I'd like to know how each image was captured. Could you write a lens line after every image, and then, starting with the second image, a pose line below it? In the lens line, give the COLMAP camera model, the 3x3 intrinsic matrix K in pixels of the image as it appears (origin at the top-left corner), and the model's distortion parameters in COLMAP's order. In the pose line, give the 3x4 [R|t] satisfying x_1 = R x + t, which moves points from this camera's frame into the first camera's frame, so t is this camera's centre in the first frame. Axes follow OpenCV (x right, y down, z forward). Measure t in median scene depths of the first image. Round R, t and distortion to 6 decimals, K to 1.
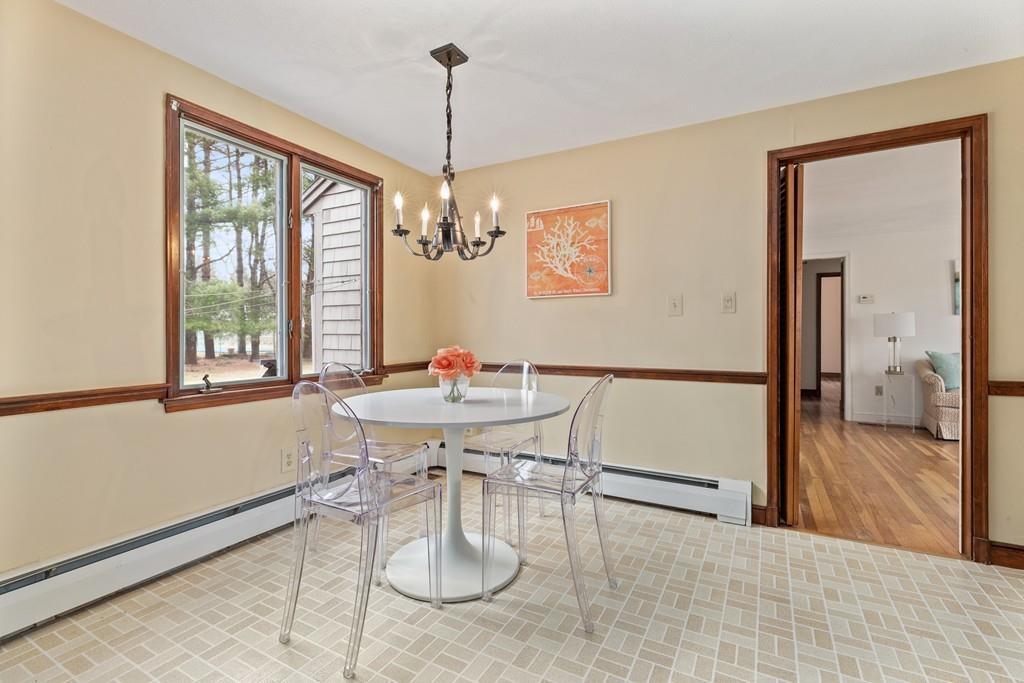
lens RADIAL K [[462.7, 0, 512.6], [0, 462.7, 335.7], [0, 0, 1]] dist [0.001713, 0.000252]
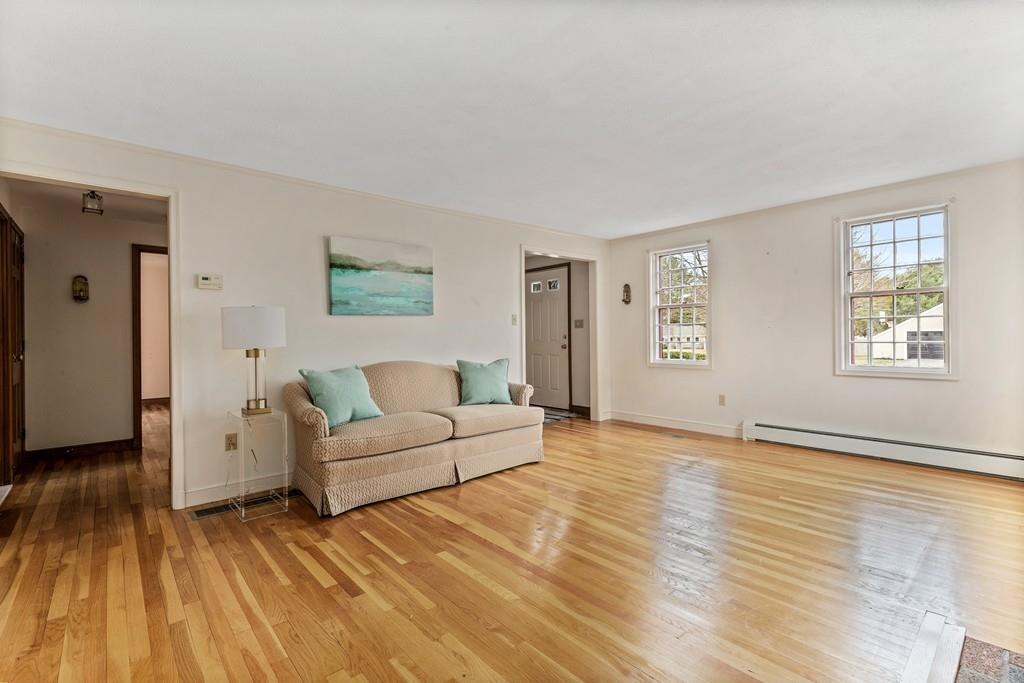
lens RADIAL K [[462.7, 0, 512.6], [0, 462.7, 335.7], [0, 0, 1]] dist [0.001713, 0.000252]
pose [[0.329233, -0.007024, 0.944223, 0.771626], [0.009648, 0.999945, 0.004075, -0.025076], [-0.944199, 0.007768, 0.329283, 1.016709]]
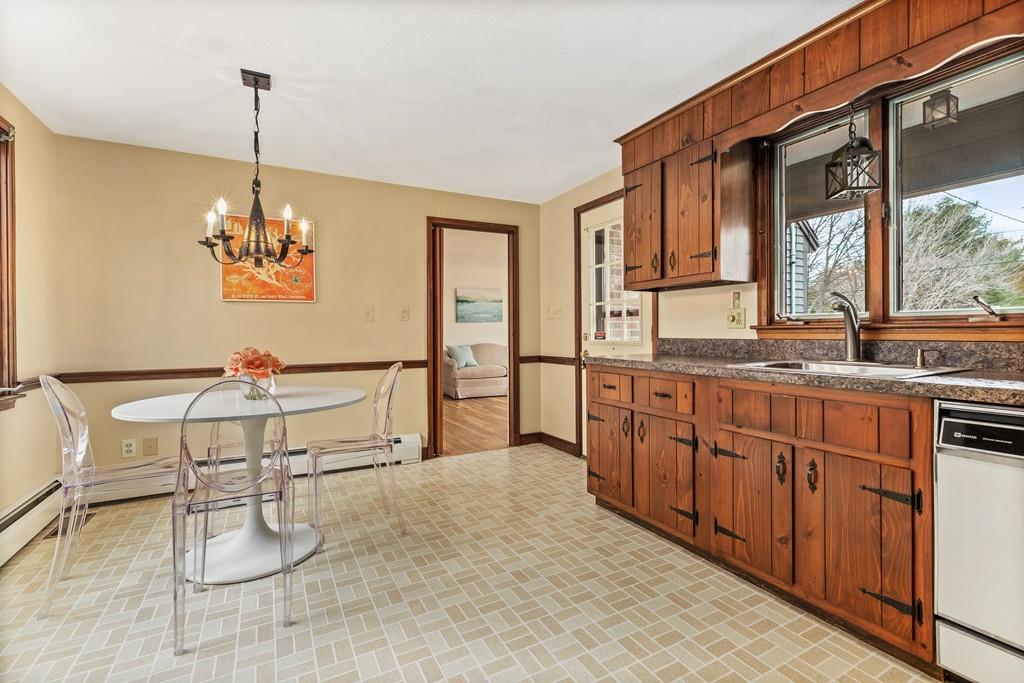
lens RADIAL K [[465.3, 0, 512.0], [0, 465.3, 341.5], [0, 0, 1]] dist [0.001703, 0.000225]
pose [[0.544075, -0.019791, 0.838803, -0.583779], [0.013510, 0.999799, 0.014827, 0.000121], [-0.838928, 0.003265, 0.544233, -0.074289]]
